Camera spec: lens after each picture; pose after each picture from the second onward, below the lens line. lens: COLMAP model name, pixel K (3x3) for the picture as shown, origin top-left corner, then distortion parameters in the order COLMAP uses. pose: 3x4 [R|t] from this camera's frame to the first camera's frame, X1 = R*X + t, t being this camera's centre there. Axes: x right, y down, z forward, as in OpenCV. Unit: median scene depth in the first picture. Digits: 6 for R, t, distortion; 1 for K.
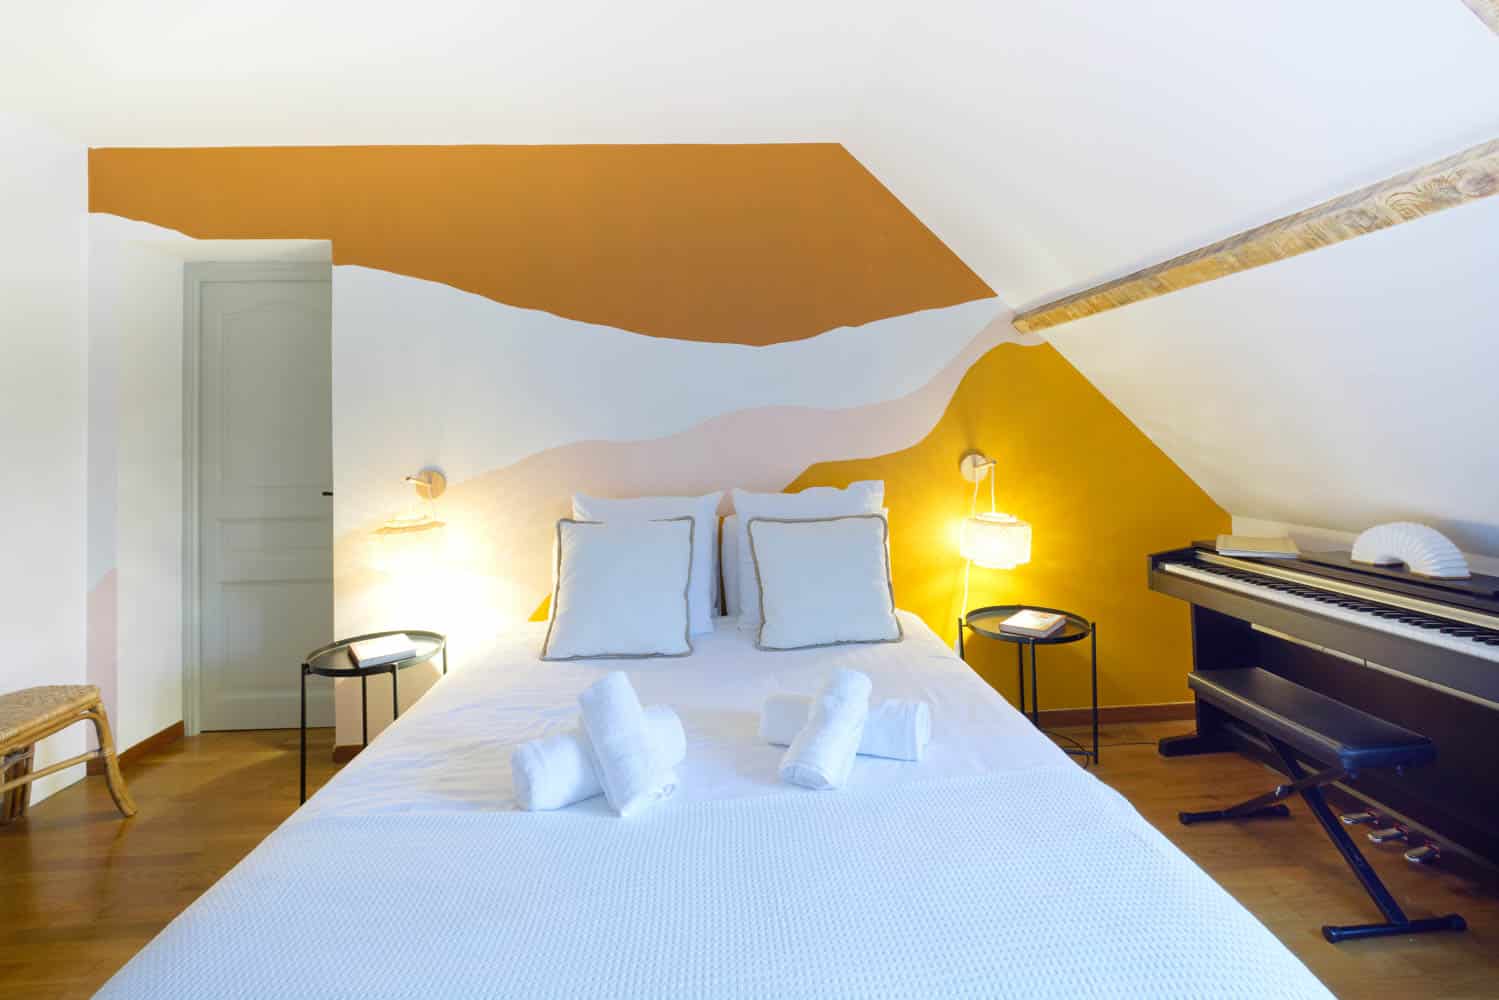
lens RADIAL K [[697.7, 0, 746.0], [0, 697.7, 409.1], [0, 0, 1]] dist [-0.003723, -0.000404]
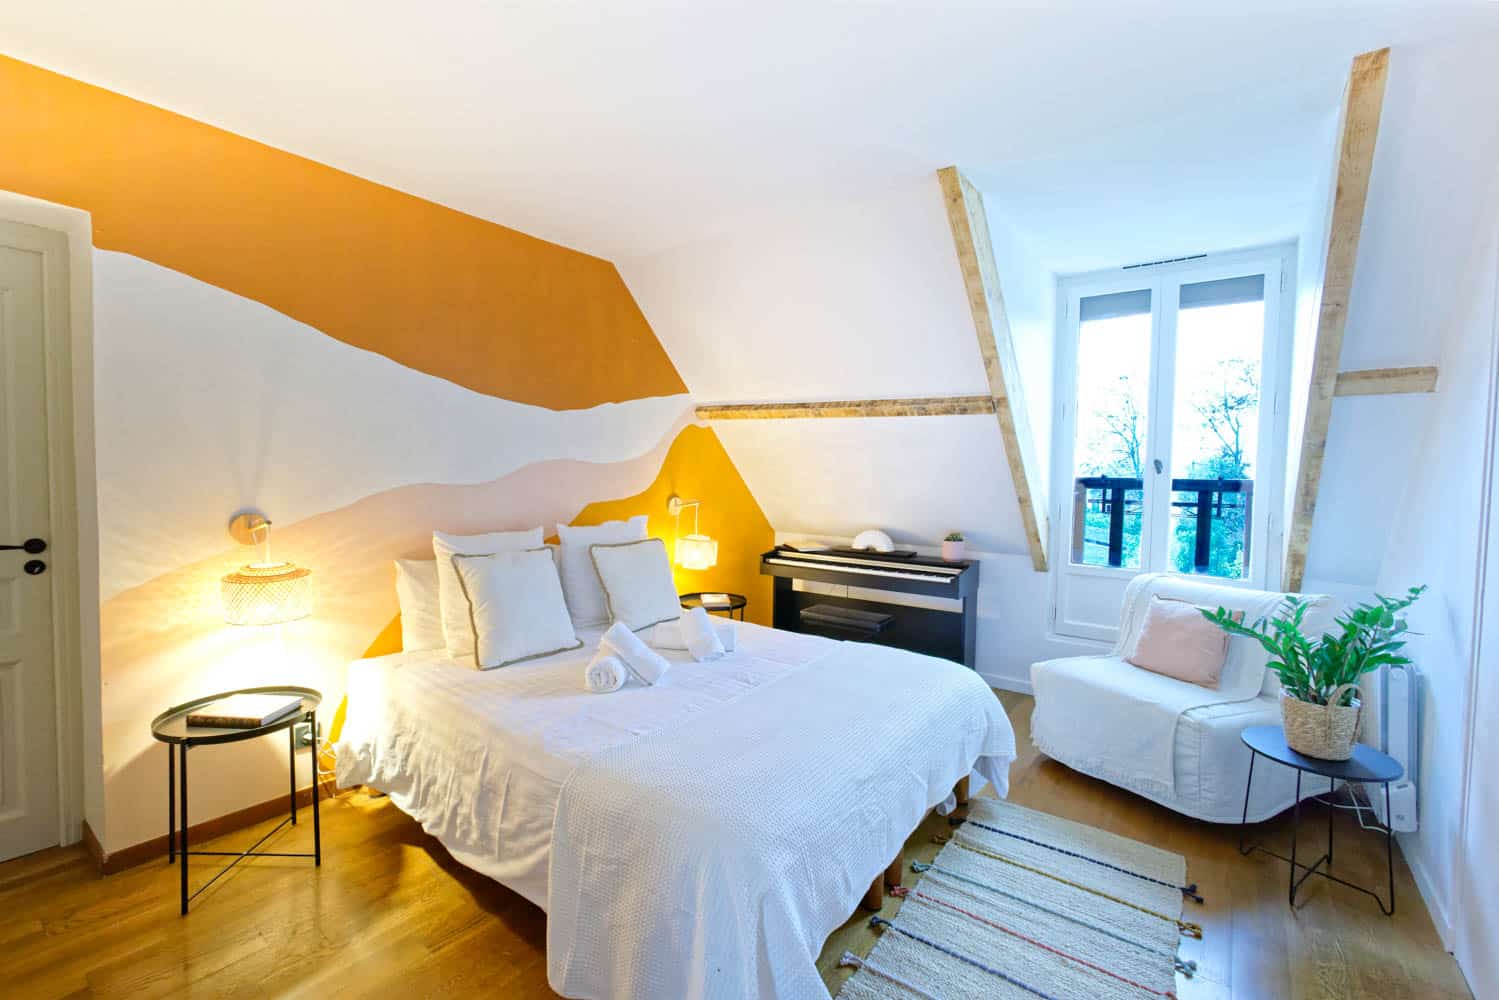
lens RADIAL K [[674.8, 0, 755.7], [0, 674.8, 483.3], [0, 0, 1]] dist [0.001923, 0.004788]
pose [[0.626899, 0.020178, 0.778839, -0.720967], [-0.066125, 0.997436, 0.027383, -0.017068], [-0.776289, -0.068667, 0.626626, -0.048362]]
